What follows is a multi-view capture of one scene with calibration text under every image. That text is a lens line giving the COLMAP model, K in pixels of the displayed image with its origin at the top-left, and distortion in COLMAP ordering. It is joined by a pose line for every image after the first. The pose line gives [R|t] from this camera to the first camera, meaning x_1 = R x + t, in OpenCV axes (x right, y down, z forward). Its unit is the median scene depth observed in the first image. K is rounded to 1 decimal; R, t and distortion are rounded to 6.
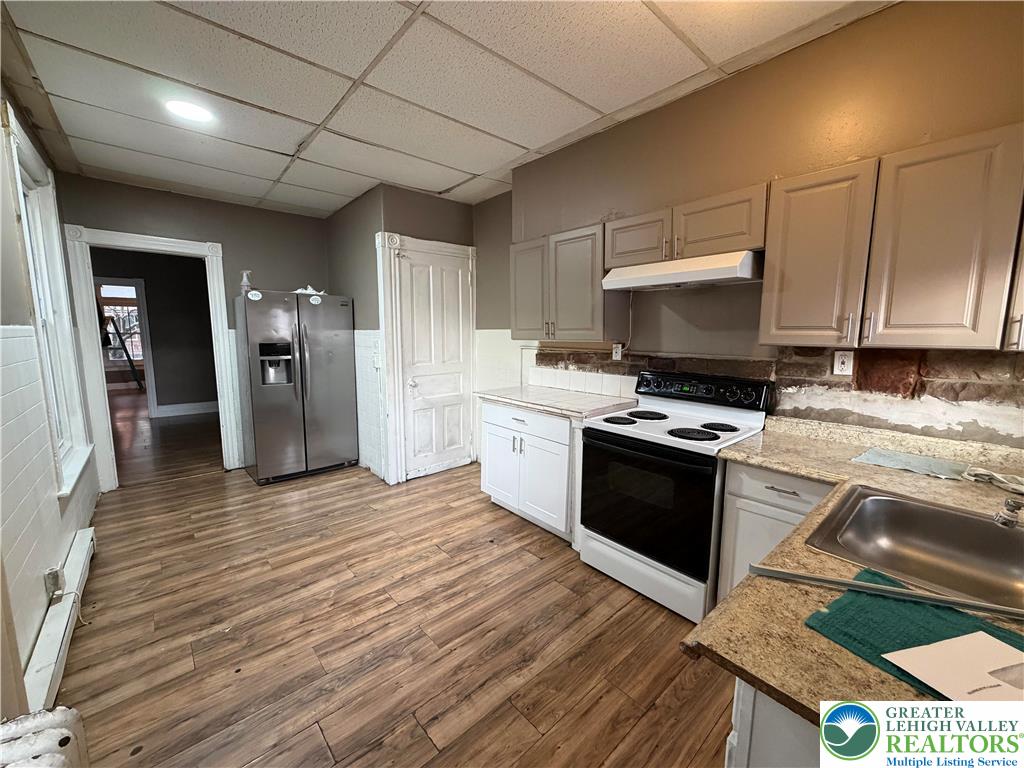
lens RADIAL K [[411.9, 0, 512.0], [0, 411.9, 384.0], [0, 0, 1]] dist [-0.000868, -0.000025]
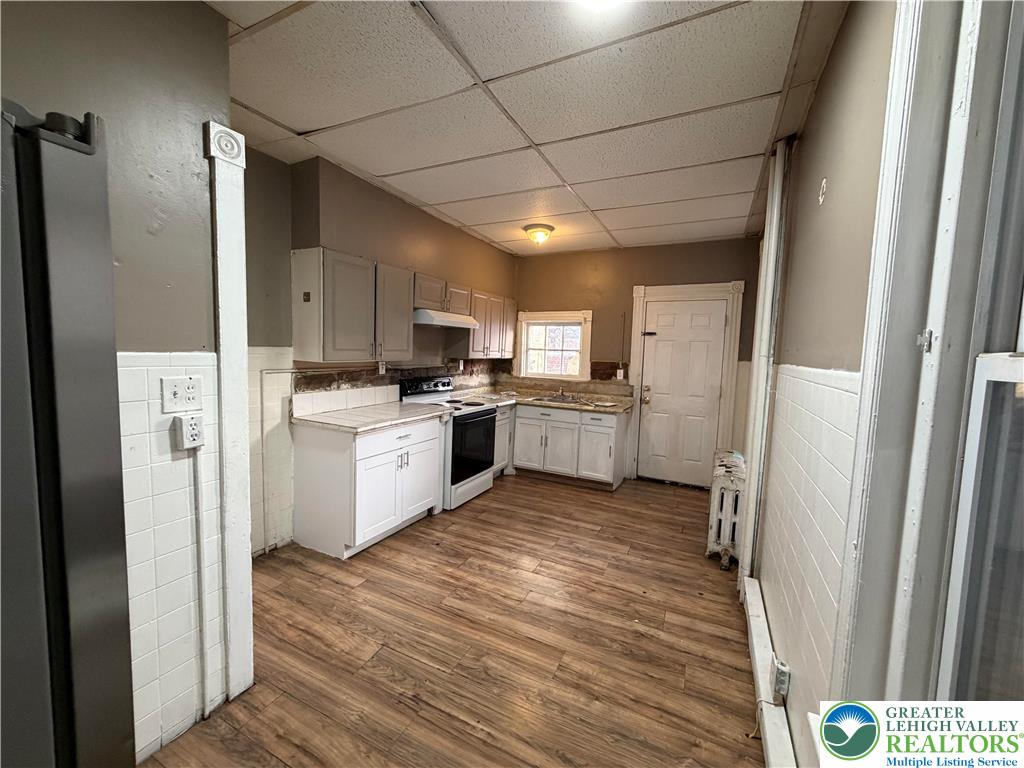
lens RADIAL K [[411.9, 0, 512.0], [0, 411.9, 384.0], [0, 0, 1]] dist [-0.000868, -0.000025]
pose [[-0.390259, -0.090679, 0.916229, -1.365223], [0.087065, 0.987044, 0.134772, -0.213420], [-0.916579, 0.132367, -0.377308, 1.466533]]
